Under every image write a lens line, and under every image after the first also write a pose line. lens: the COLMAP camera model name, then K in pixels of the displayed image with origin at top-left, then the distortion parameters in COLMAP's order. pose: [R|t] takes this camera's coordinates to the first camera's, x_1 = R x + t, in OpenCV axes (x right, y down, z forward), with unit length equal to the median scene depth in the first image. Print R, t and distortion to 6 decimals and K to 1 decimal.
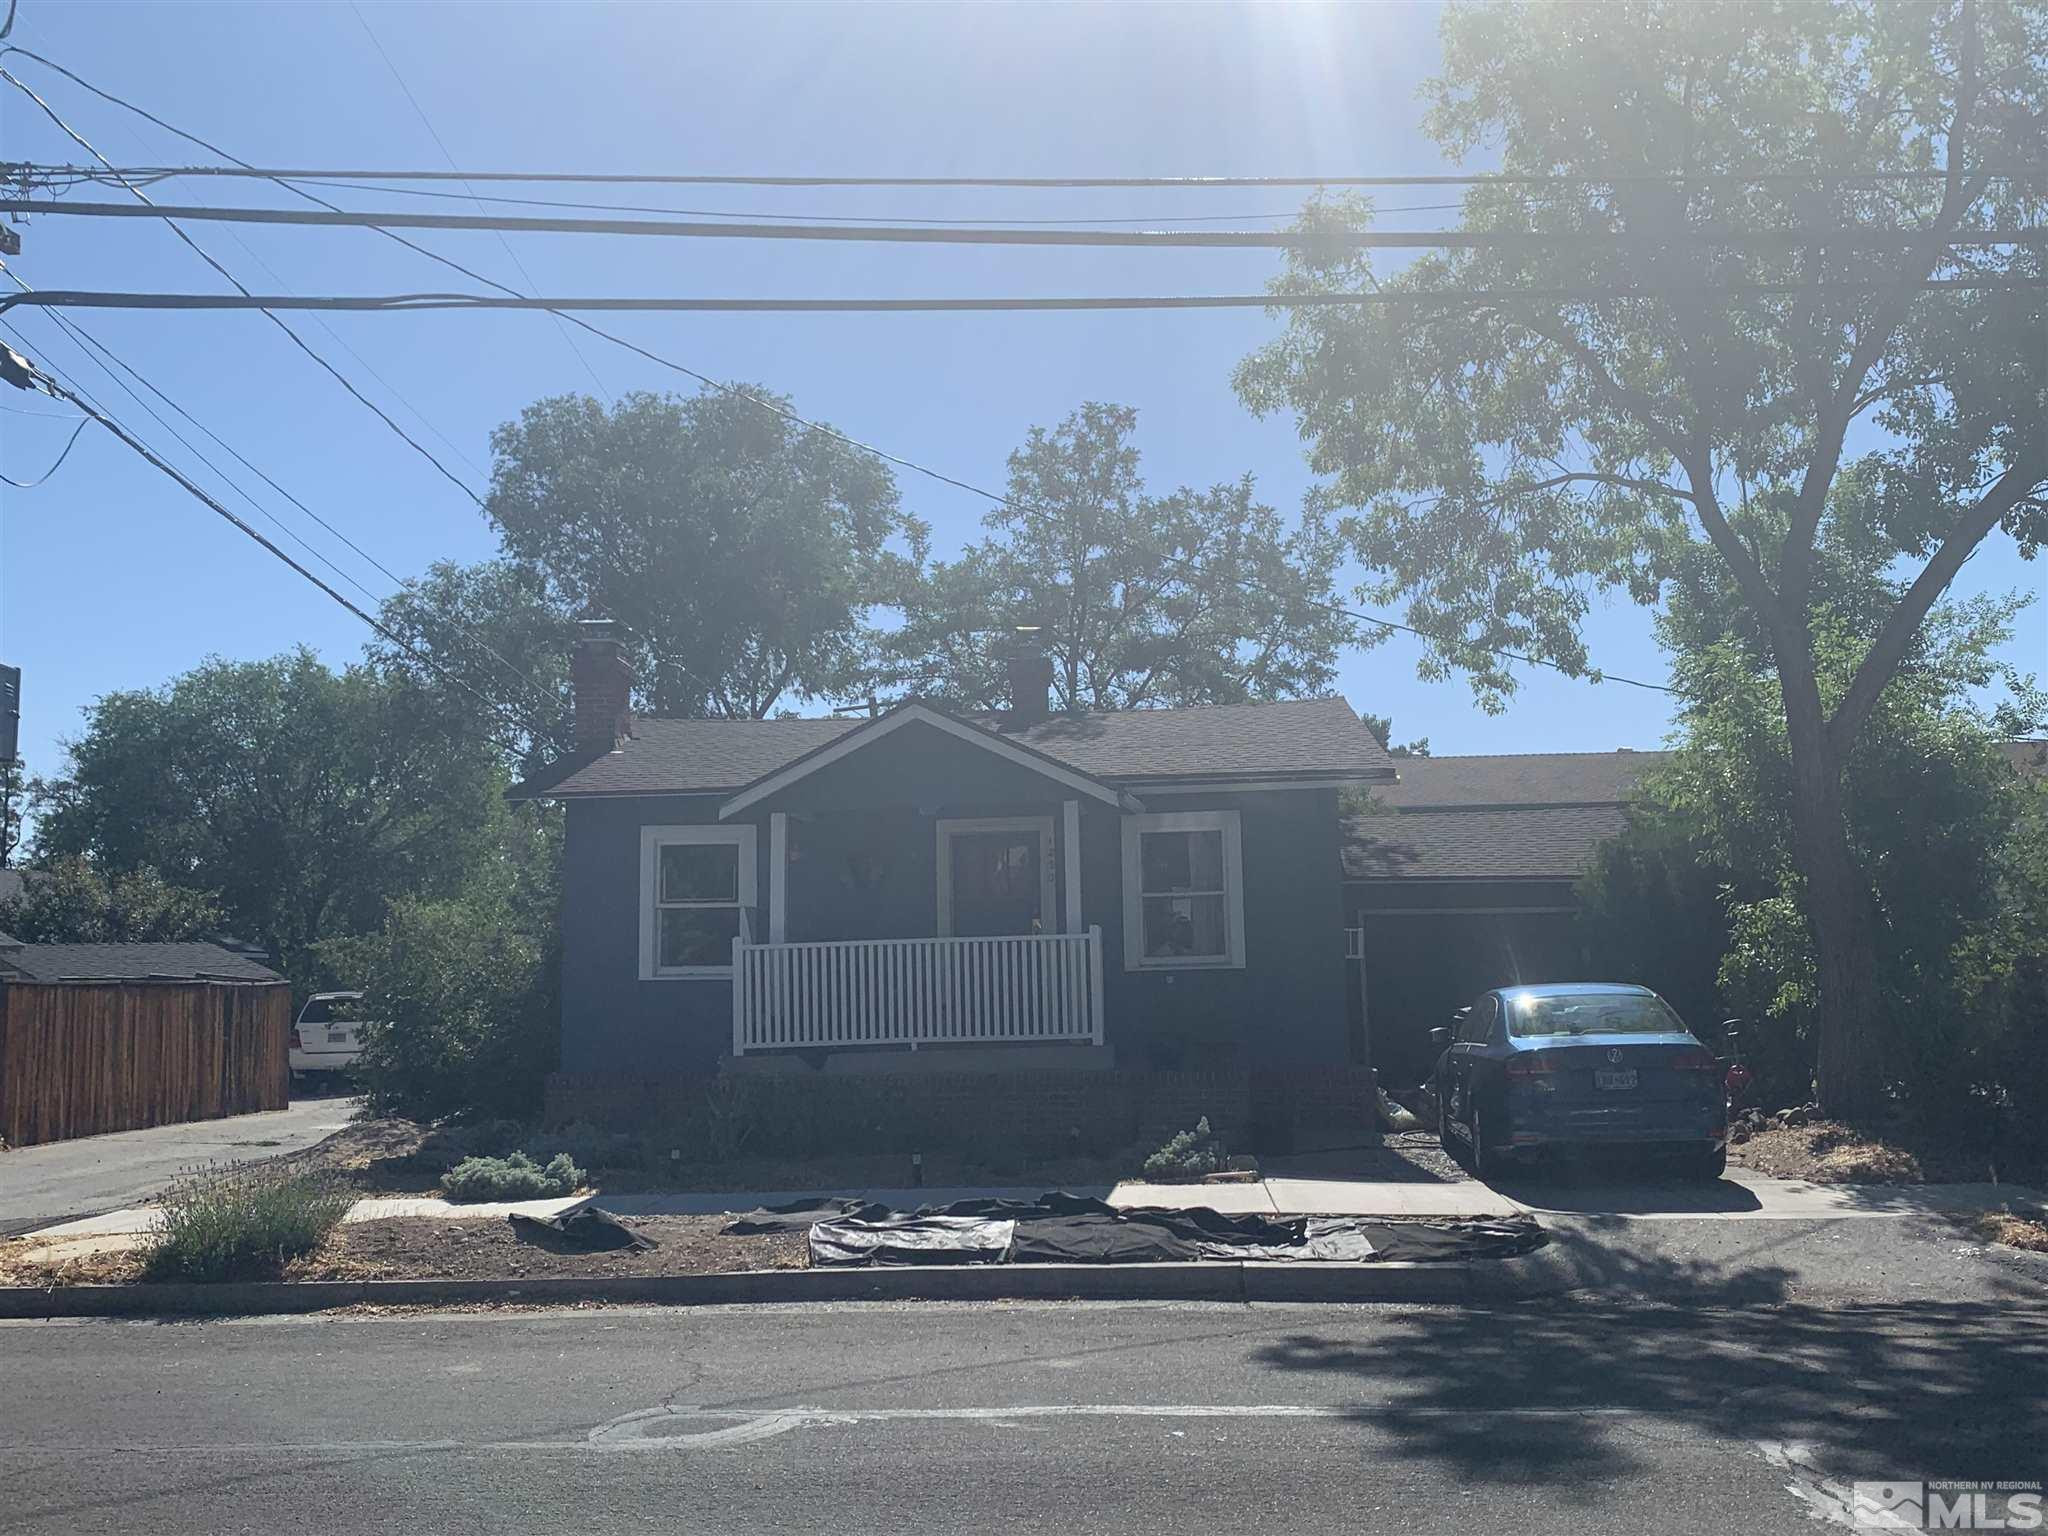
lens RADIAL K [[1939.4, 0, 1025.1], [0, 1939.4, 771.5], [0, 0, 1]] dist [0.068547, 0.000000]
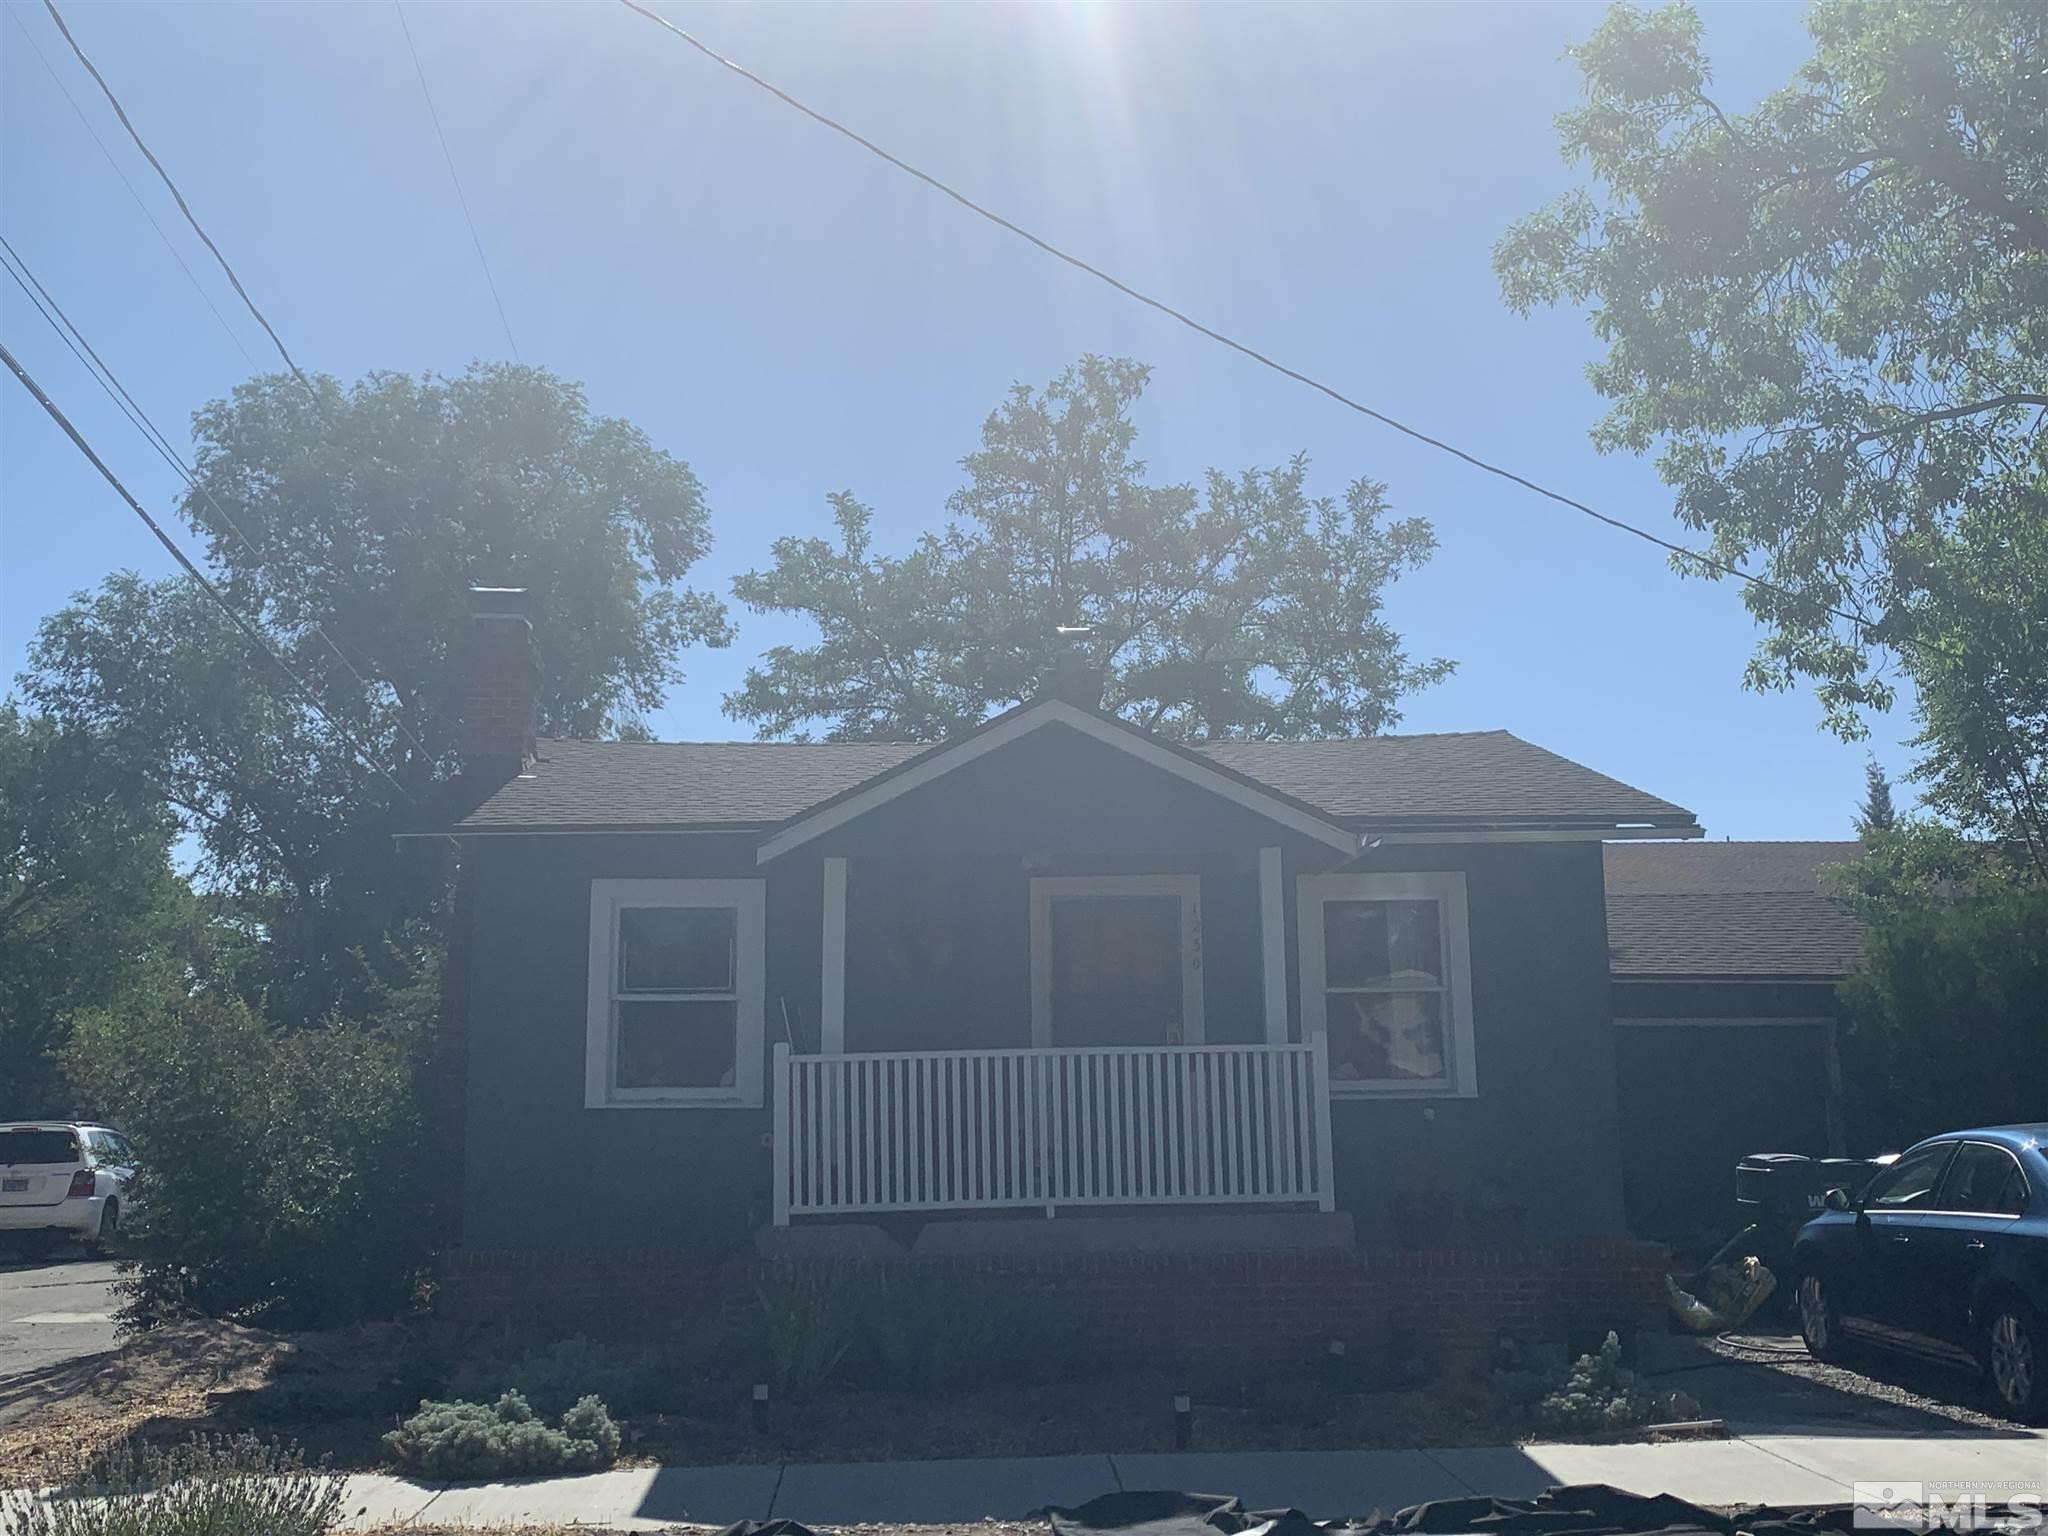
lens RADIAL K [[2201.0, 0, 1017.9], [0, 2201.0, 775.4], [0, 0, 1]] dist [0.048693, 0.000000]
pose [[0.992123, 0.024989, 0.122747, -0.129595], [-0.019479, 0.998757, -0.045884, 0.021626], [-0.123741, 0.043131, 0.991377, 0.195447]]
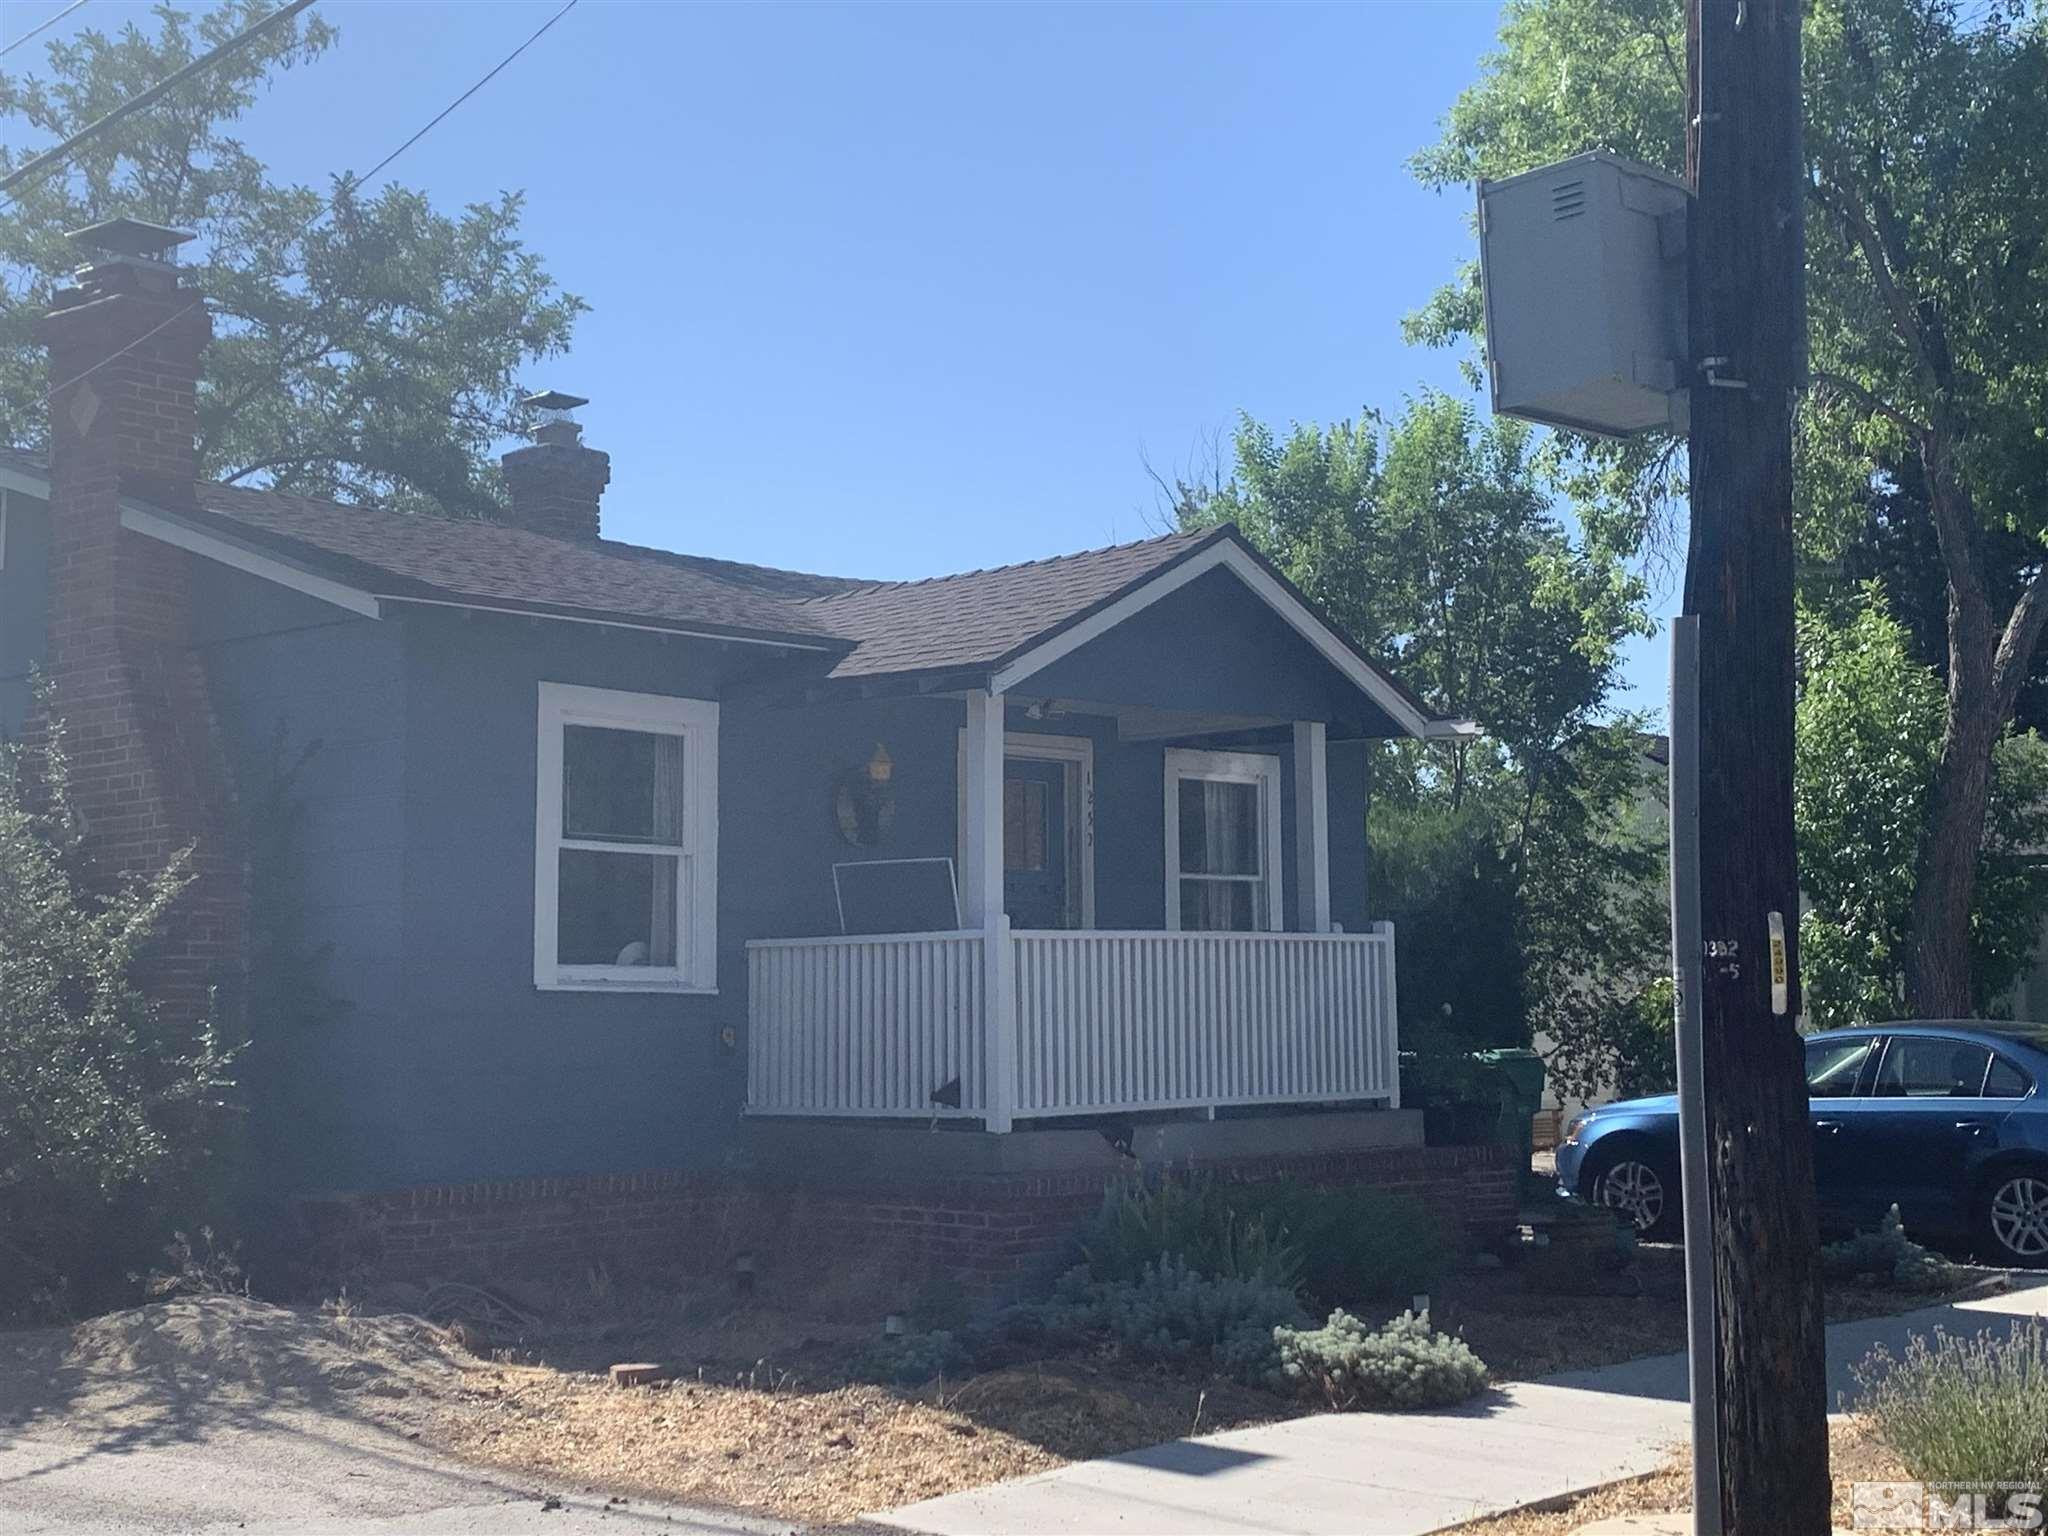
lens RADIAL K [[2848.3, 0, 1030.3], [0, 2848.3, 759.7], [0, 0, 1]] dist [0.100909, 0.000000]
pose [[0.623091, 0.085760, 0.777433, -0.613945], [-0.094489, 0.994944, -0.034023, 0.054515], [-0.776421, -0.052259, 0.628044, 0.394267]]
